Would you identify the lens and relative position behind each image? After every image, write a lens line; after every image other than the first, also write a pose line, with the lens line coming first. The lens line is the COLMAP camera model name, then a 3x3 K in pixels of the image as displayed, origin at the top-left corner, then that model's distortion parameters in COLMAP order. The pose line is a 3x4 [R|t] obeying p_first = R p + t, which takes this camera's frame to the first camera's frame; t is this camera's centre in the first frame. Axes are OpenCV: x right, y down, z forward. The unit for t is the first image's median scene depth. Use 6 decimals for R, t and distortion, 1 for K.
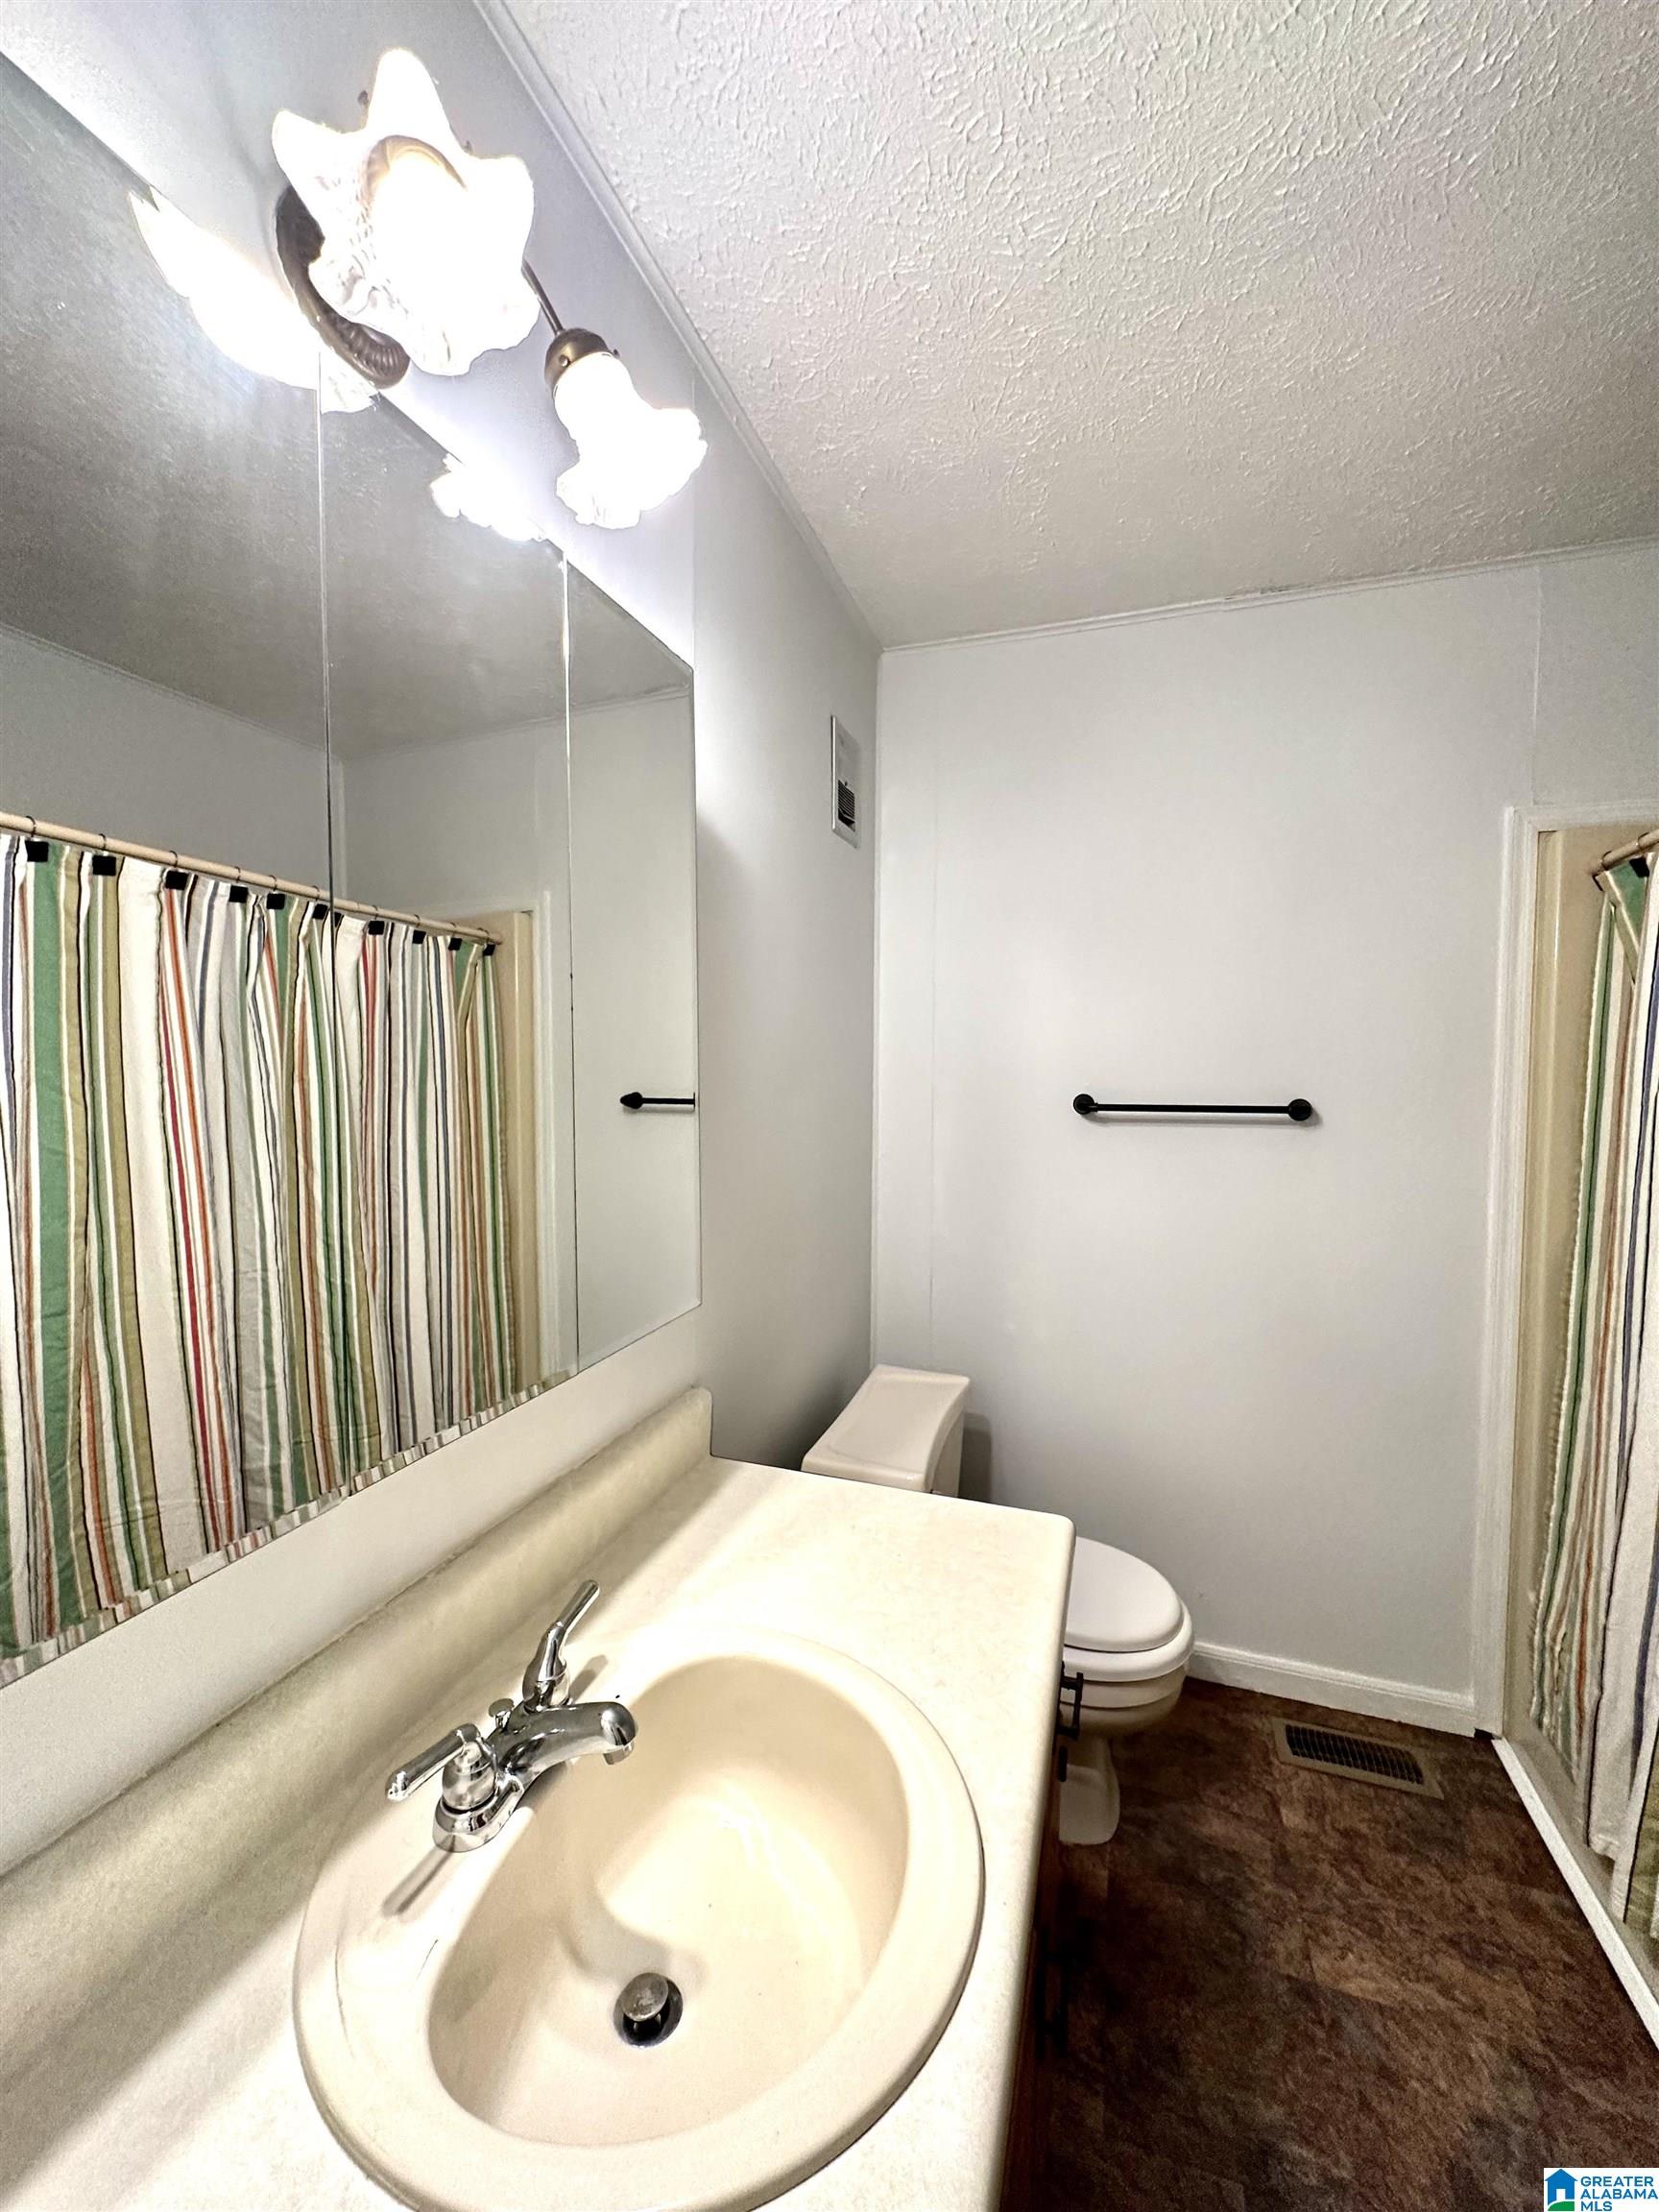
lens RADIAL K [[880.2, 0, 829.5], [0, 880.2, 1106.0], [0, 0, 1]] dist [-0.000403, 0.000011]
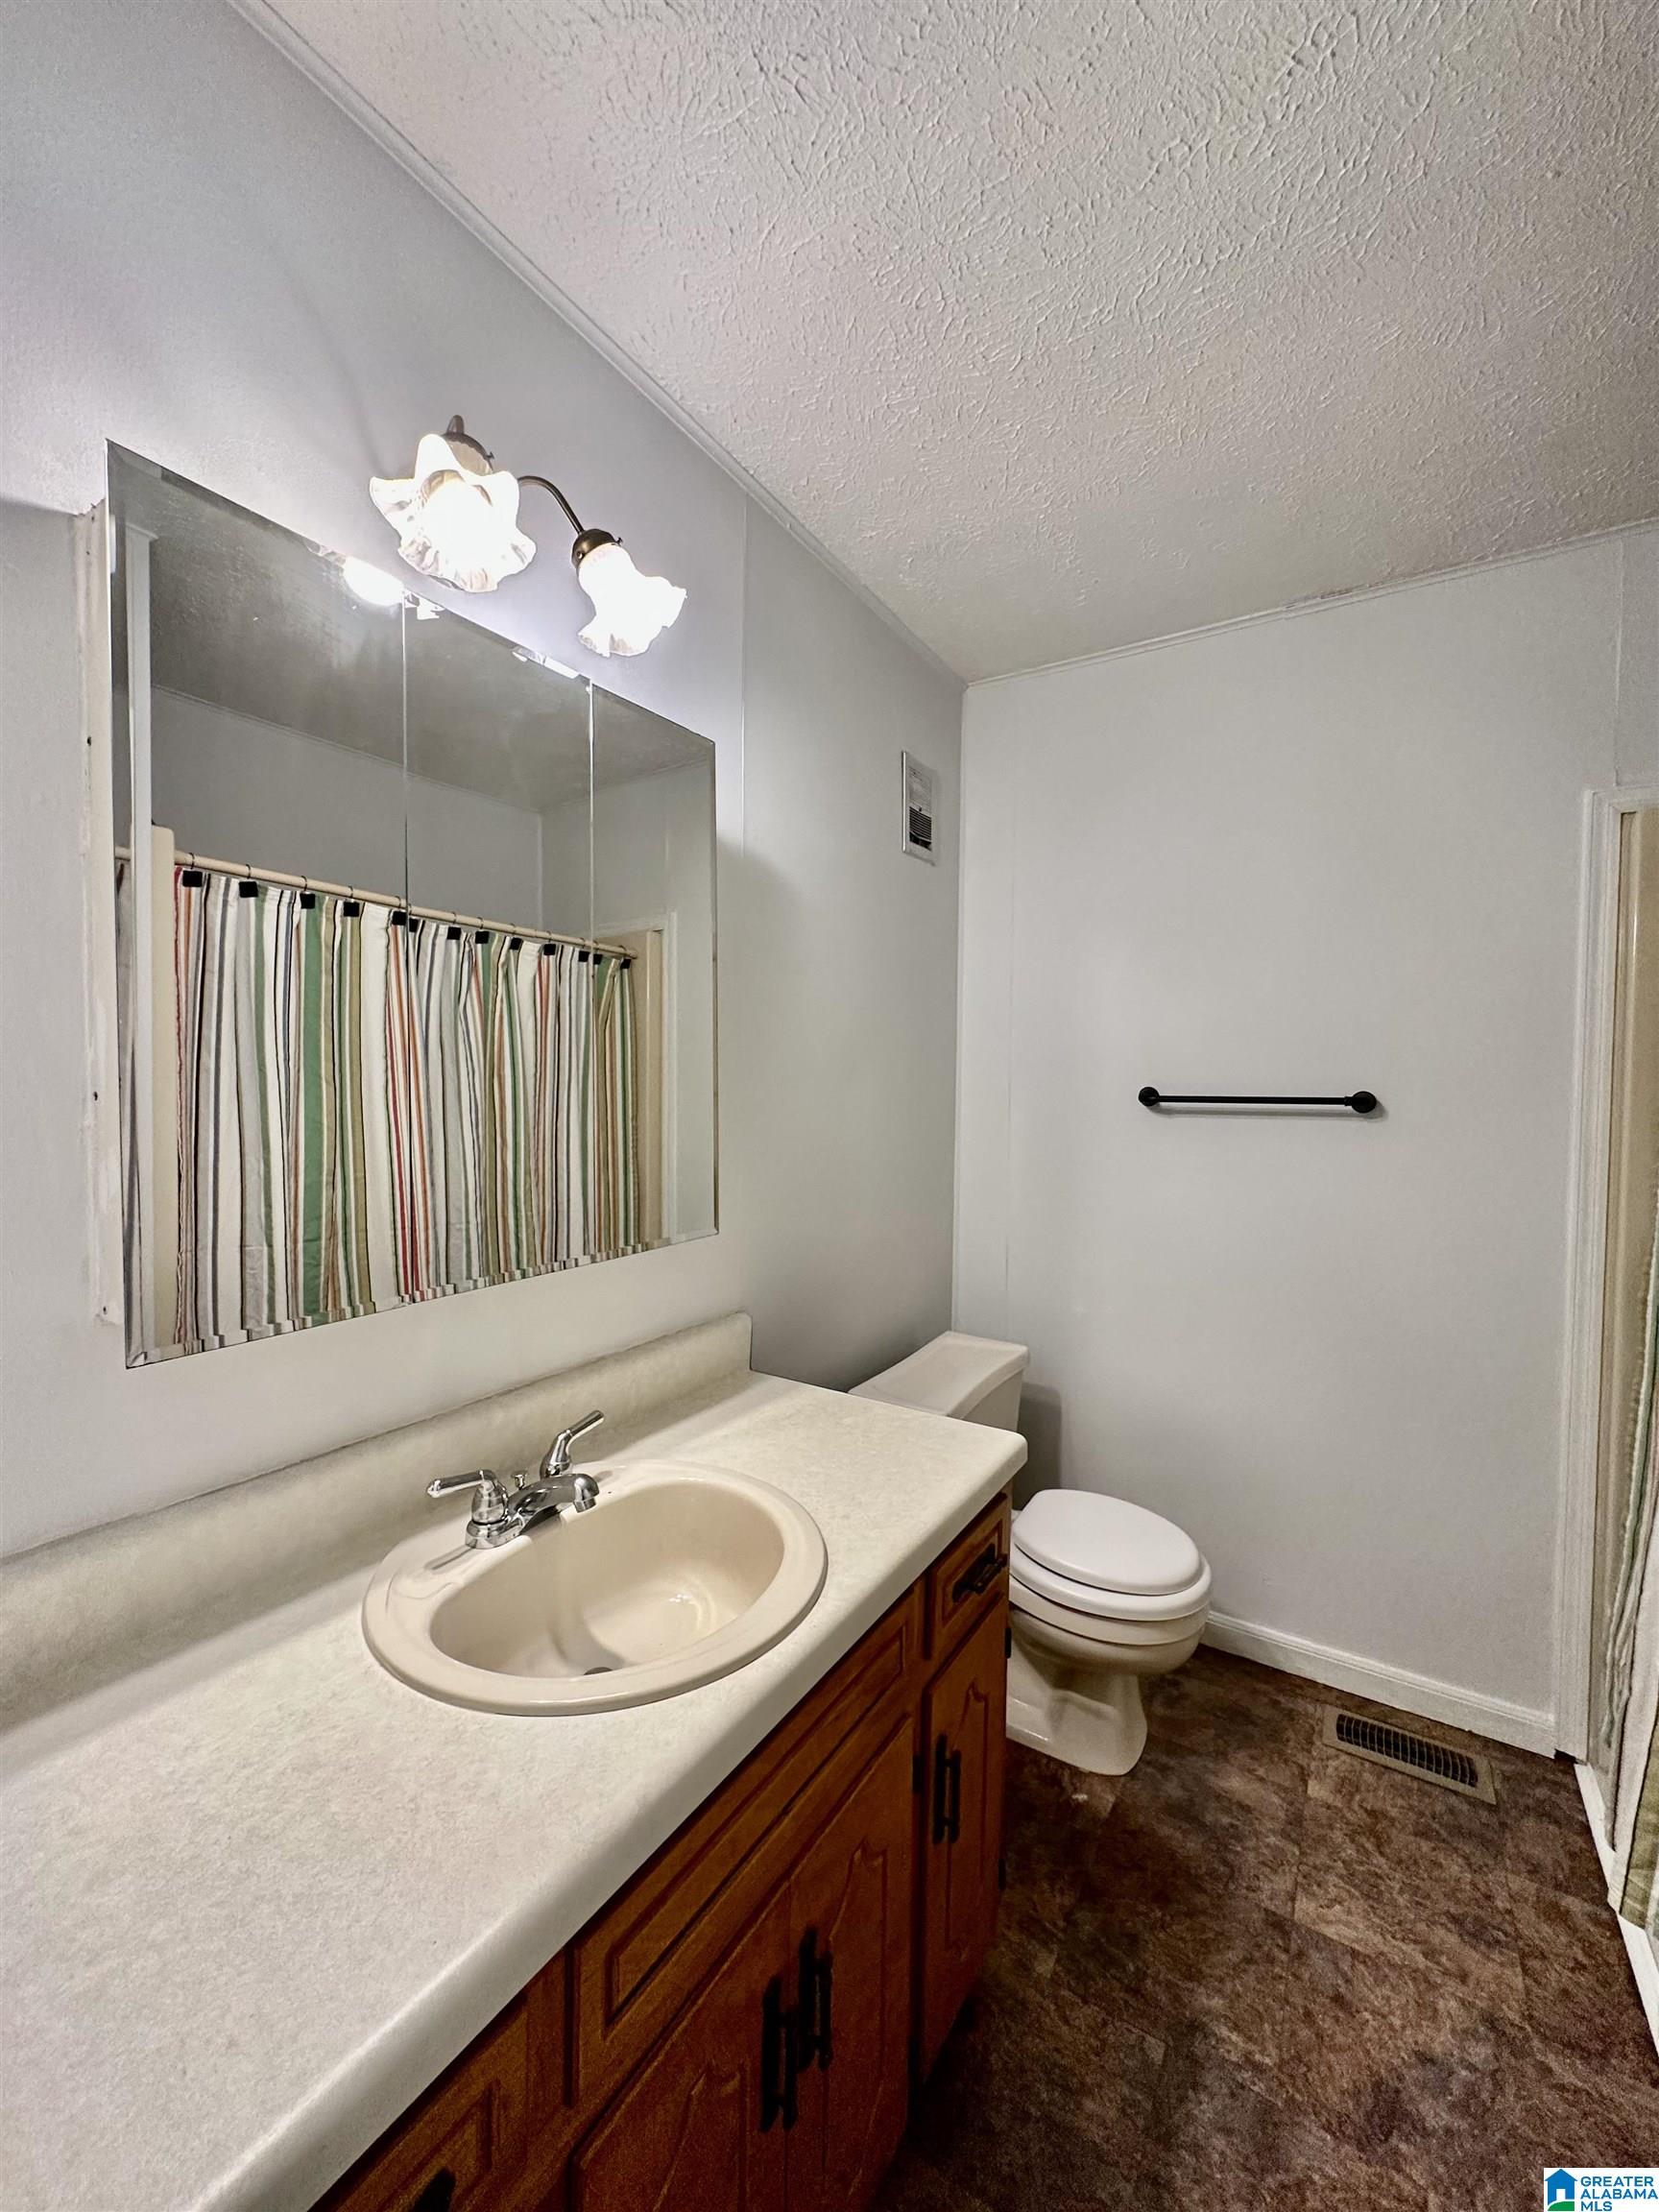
lens RADIAL K [[880.2, 0, 829.5], [0, 880.2, 1106.0], [0, 0, 1]] dist [-0.000403, 0.000011]
pose [[0.973485, 0.010358, -0.228515, 0.206910], [-0.013829, 0.999812, -0.013597, 0.037389], [0.228331, 0.016397, 0.973446, -0.144330]]
